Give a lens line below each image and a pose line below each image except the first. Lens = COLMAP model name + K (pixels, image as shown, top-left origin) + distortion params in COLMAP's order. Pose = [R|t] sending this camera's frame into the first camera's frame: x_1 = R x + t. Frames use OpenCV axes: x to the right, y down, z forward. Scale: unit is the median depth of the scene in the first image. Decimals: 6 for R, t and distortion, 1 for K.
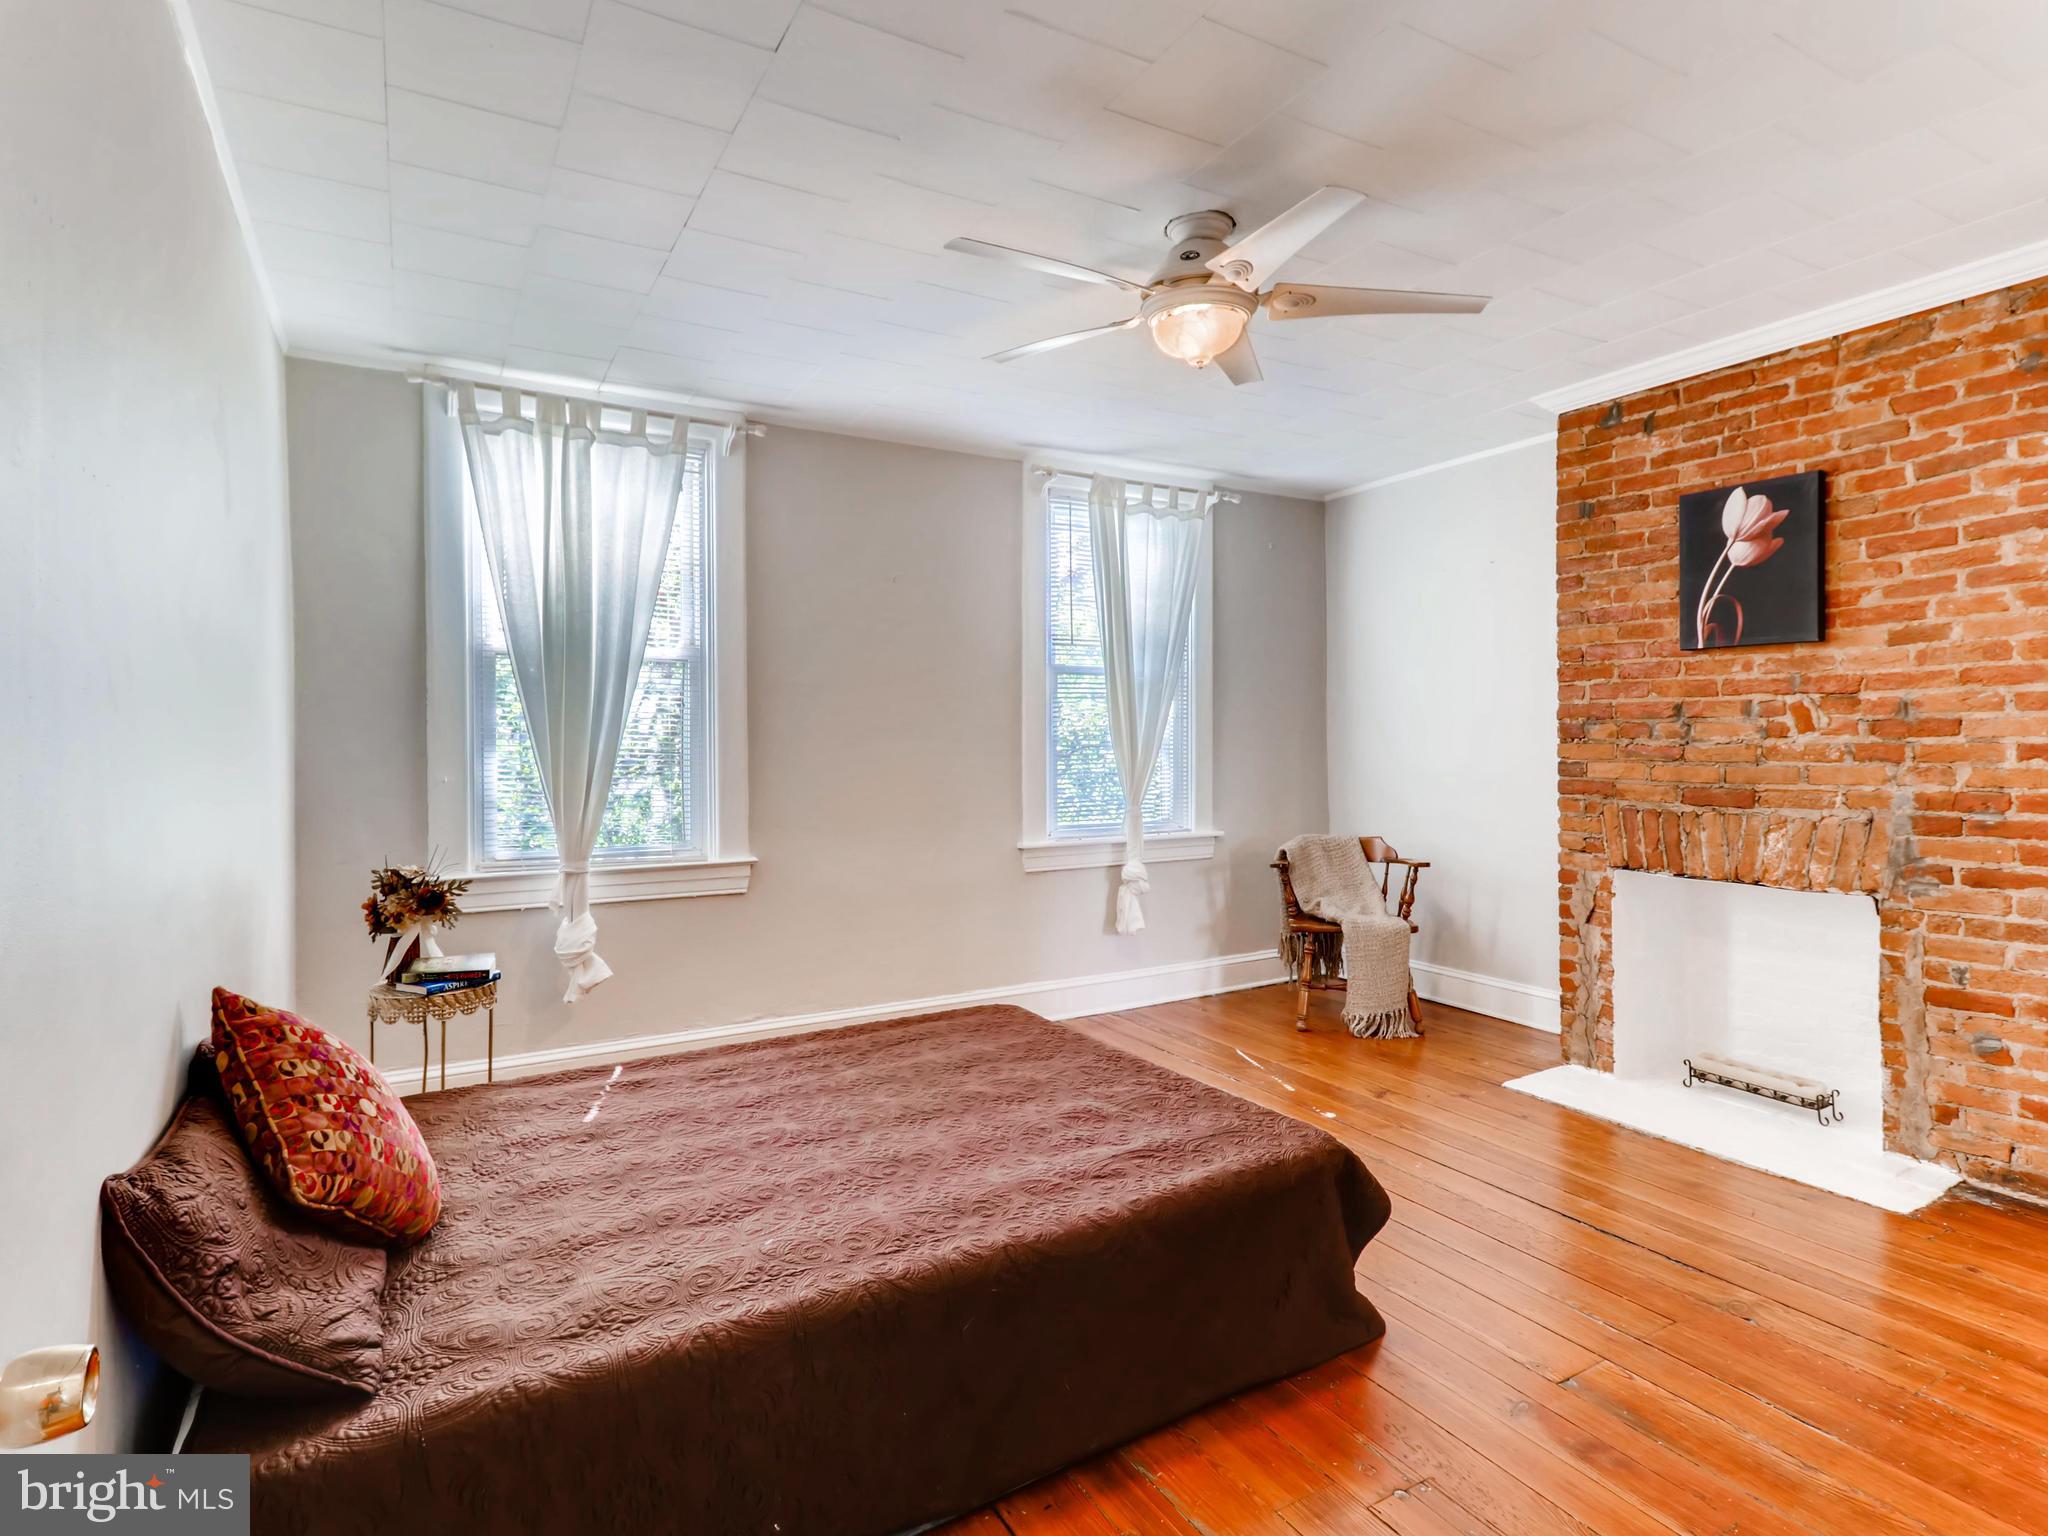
lens RADIAL K [[1092.4, 0, 1029.3], [0, 1092.4, 738.2], [0, 0, 1]] dist [0.002441, 0.000060]
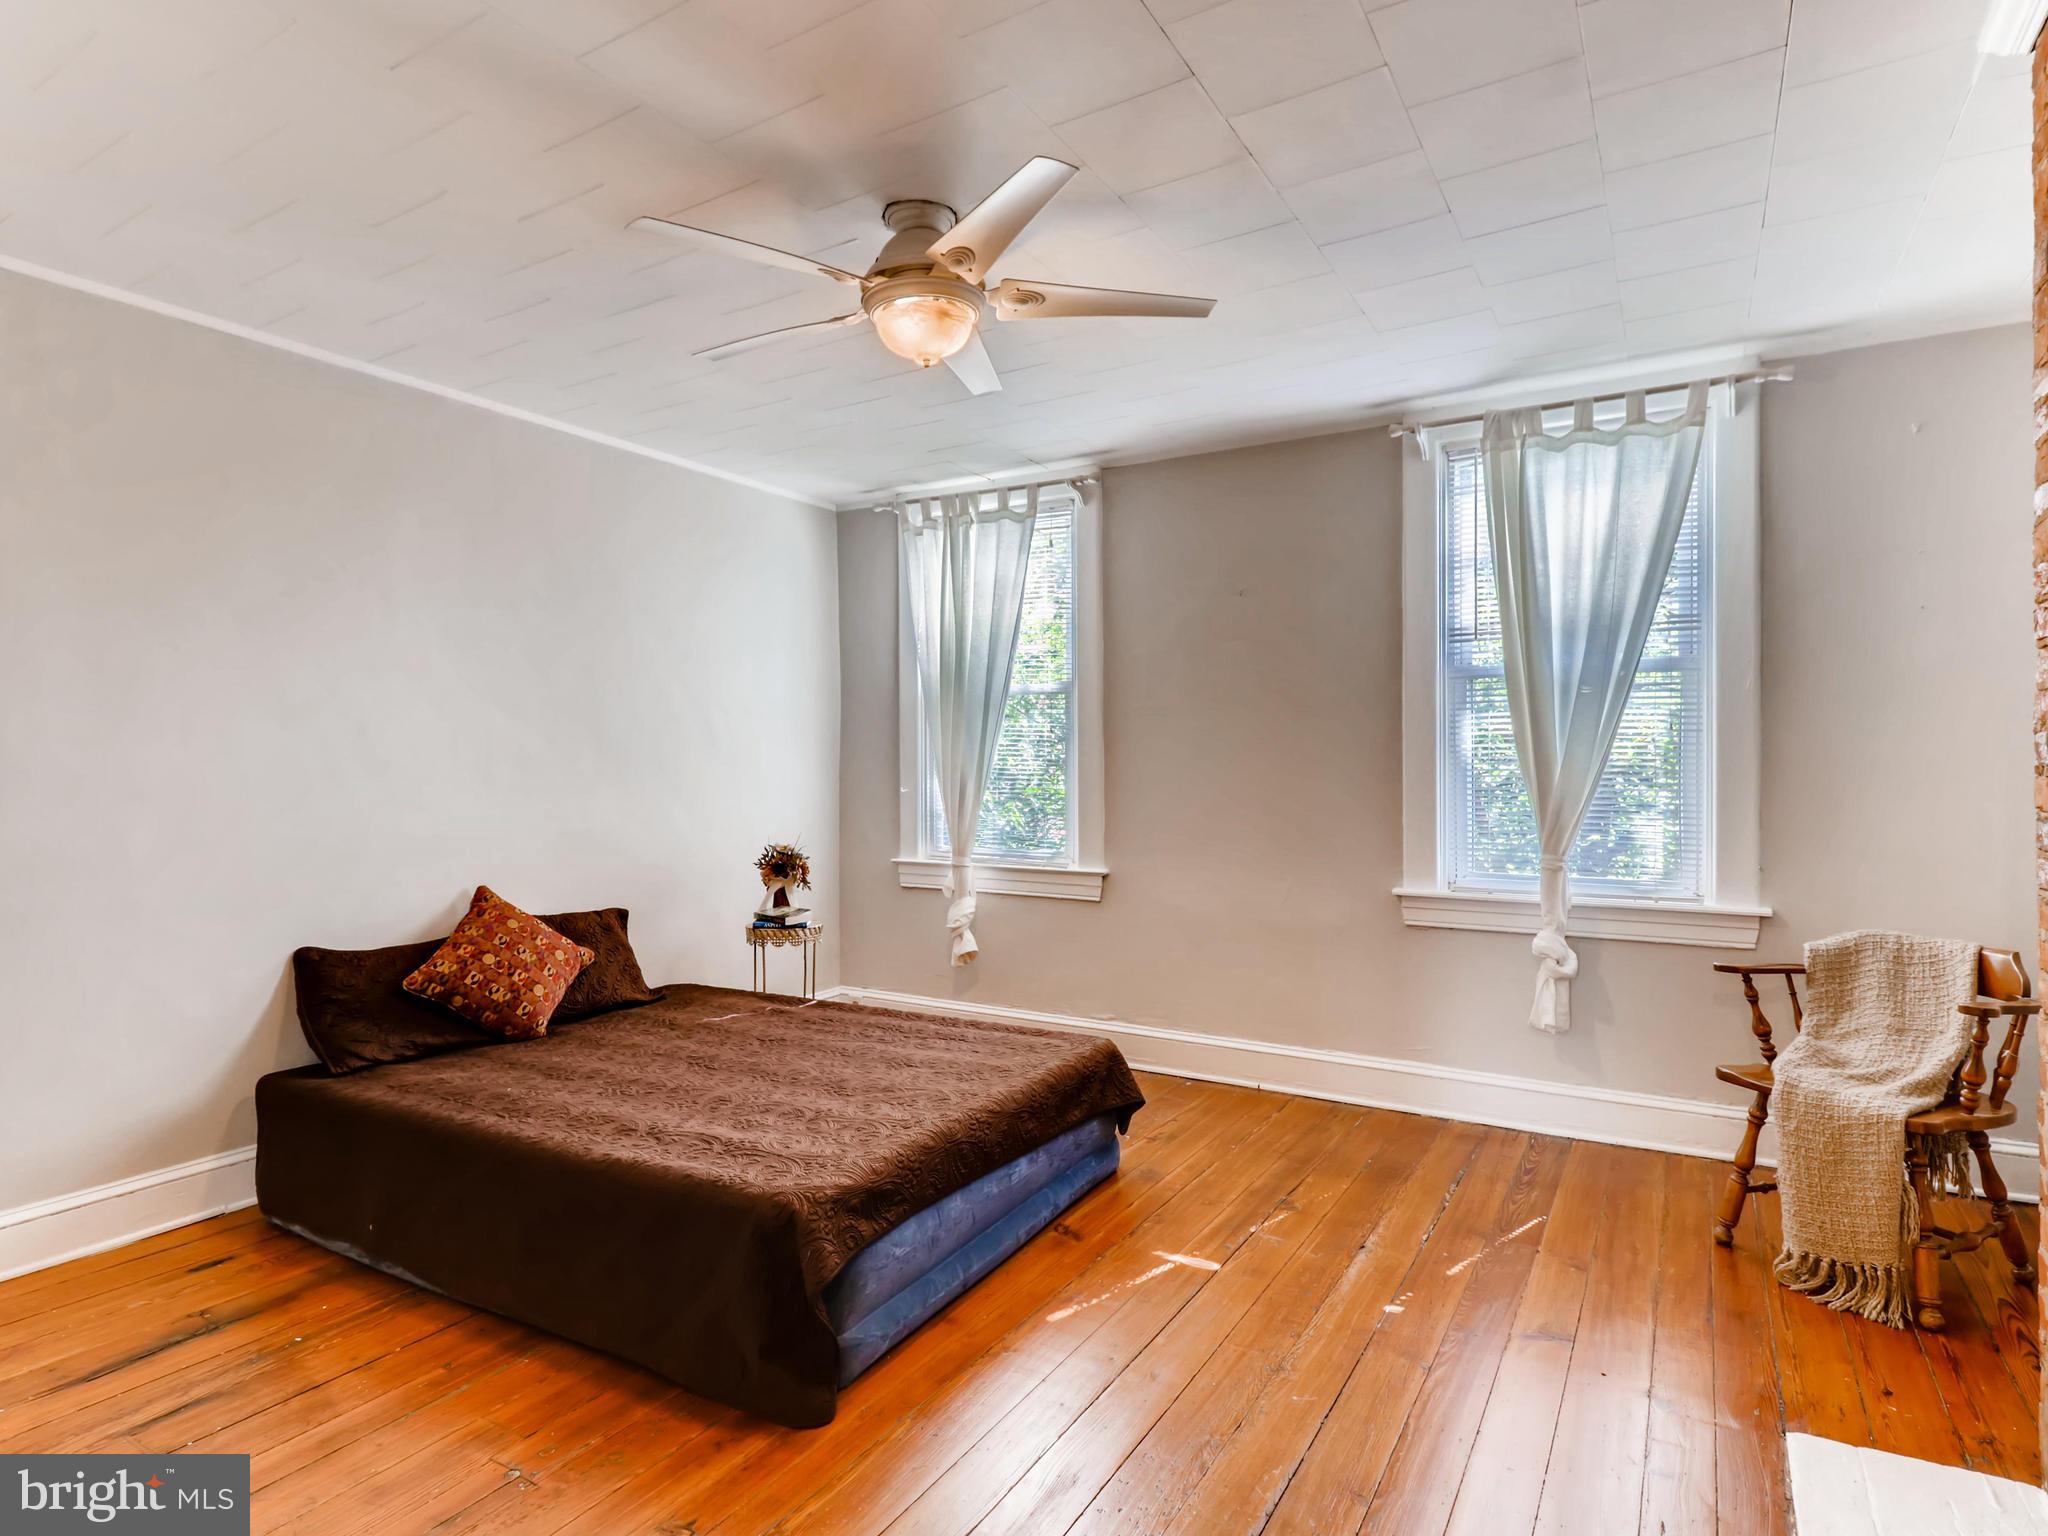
lens RADIAL K [[1093.6, 0, 1024.0], [0, 1093.6, 768.0], [0, 0, 1]] dist [0.018630, 0.000164]
pose [[0.480080, 0.009130, -0.877177, 0.670388], [0.000360, 0.999944, 0.010605, -0.004307], [0.877225, -0.005407, 0.480050, 0.408514]]
